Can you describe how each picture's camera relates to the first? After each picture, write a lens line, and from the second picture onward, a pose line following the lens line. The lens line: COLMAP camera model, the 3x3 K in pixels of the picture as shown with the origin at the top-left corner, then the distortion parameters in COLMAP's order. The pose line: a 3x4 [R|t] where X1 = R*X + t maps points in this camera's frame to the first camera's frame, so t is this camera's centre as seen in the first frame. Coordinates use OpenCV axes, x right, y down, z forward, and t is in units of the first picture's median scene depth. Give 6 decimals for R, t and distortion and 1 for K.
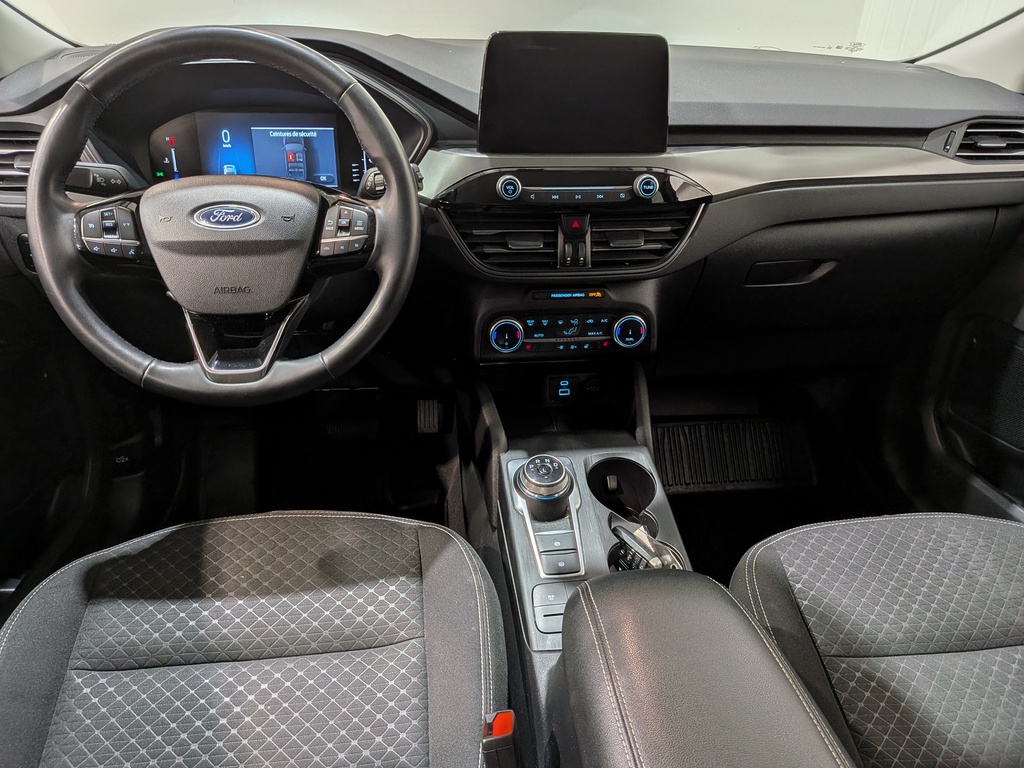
lens RADIAL K [[741.9, 0, 515.8], [0, 741.9, 379.3], [0, 0, 1]] dist [0.062884, -0.106405]
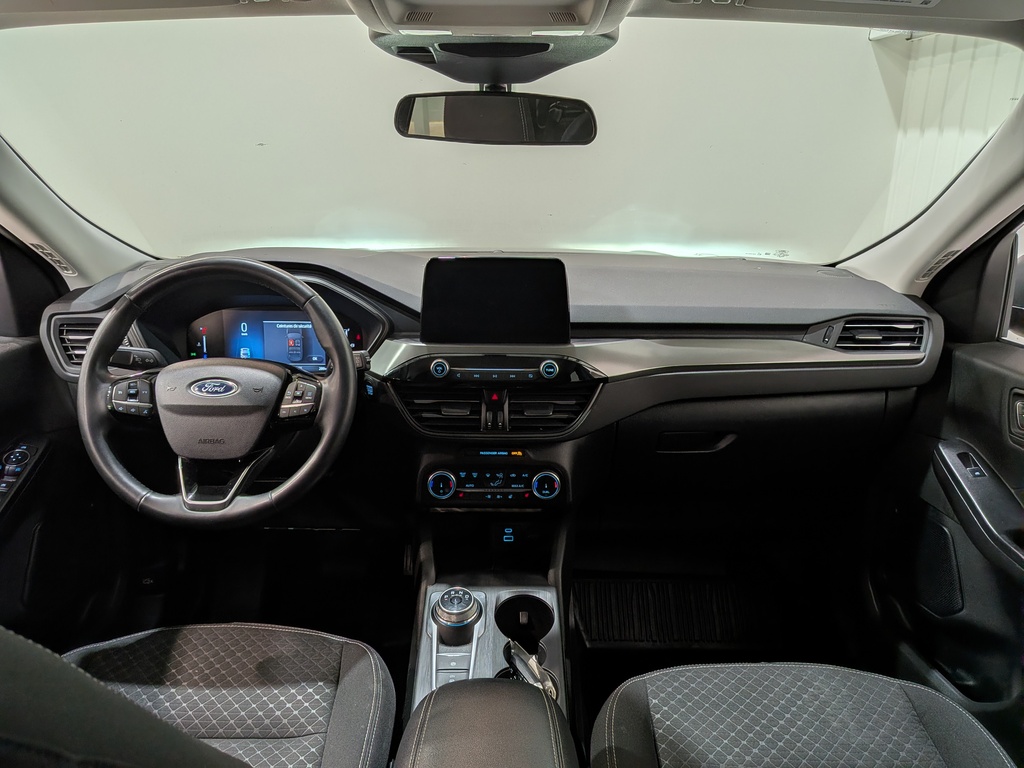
lens RADIAL K [[741.9, 0, 505.2], [0, 741.9, 379.1], [0, 0, 1]] dist [0.062884, -0.106405]
pose [[0.990661, 0.017320, -0.135245, 0.269116], [-0.046535, 0.975291, -0.215967, 0.031768], [0.128162, 0.220244, 0.966989, -0.215257]]
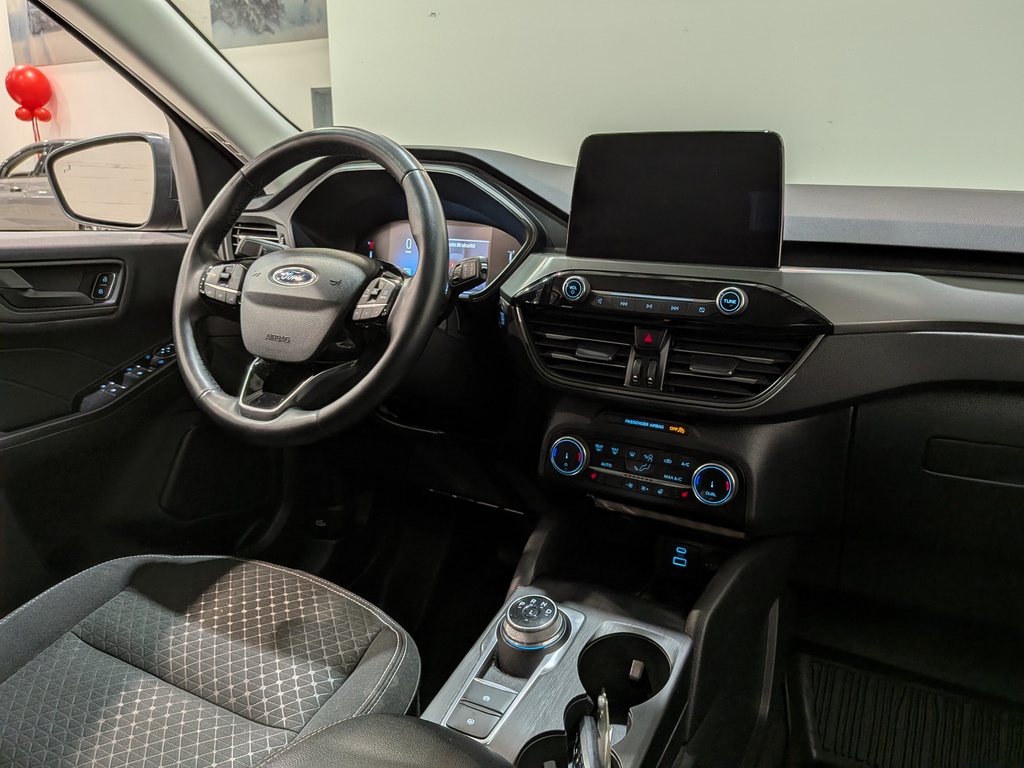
lens RADIAL K [[741.9, 0, 532.3], [0, 741.9, 388.8], [0, 0, 1]] dist [0.062884, -0.106405]
pose [[0.815916, 0.134465, -0.562317, 0.464779], [-0.277274, 0.944444, -0.176481, 0.034744], [0.507347, 0.299909, 0.807870, 0.260949]]
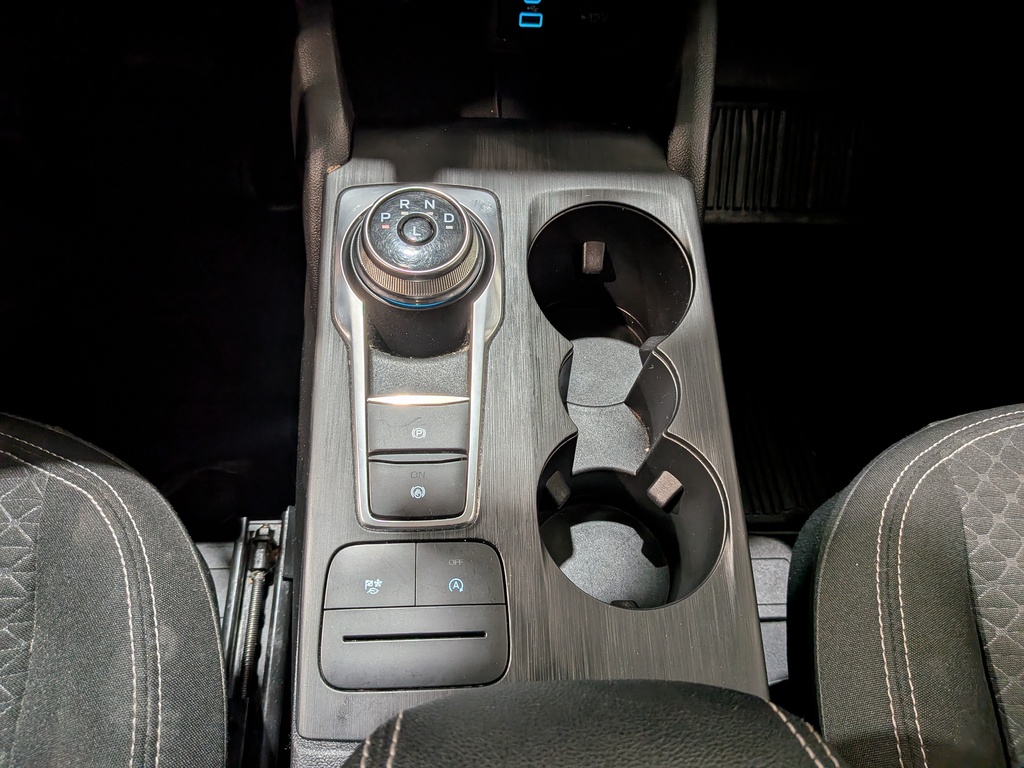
lens RADIAL K [[741.9, 0, 507.9], [0, 741.9, 386.2], [0, 0, 1]] dist [0.062884, -0.106405]
pose [[0.995127, 0.098555, -0.003143, 0.094703], [-0.086786, 0.890533, 0.446563, 0.017049], [0.046811, -0.444114, 0.894747, 0.613191]]
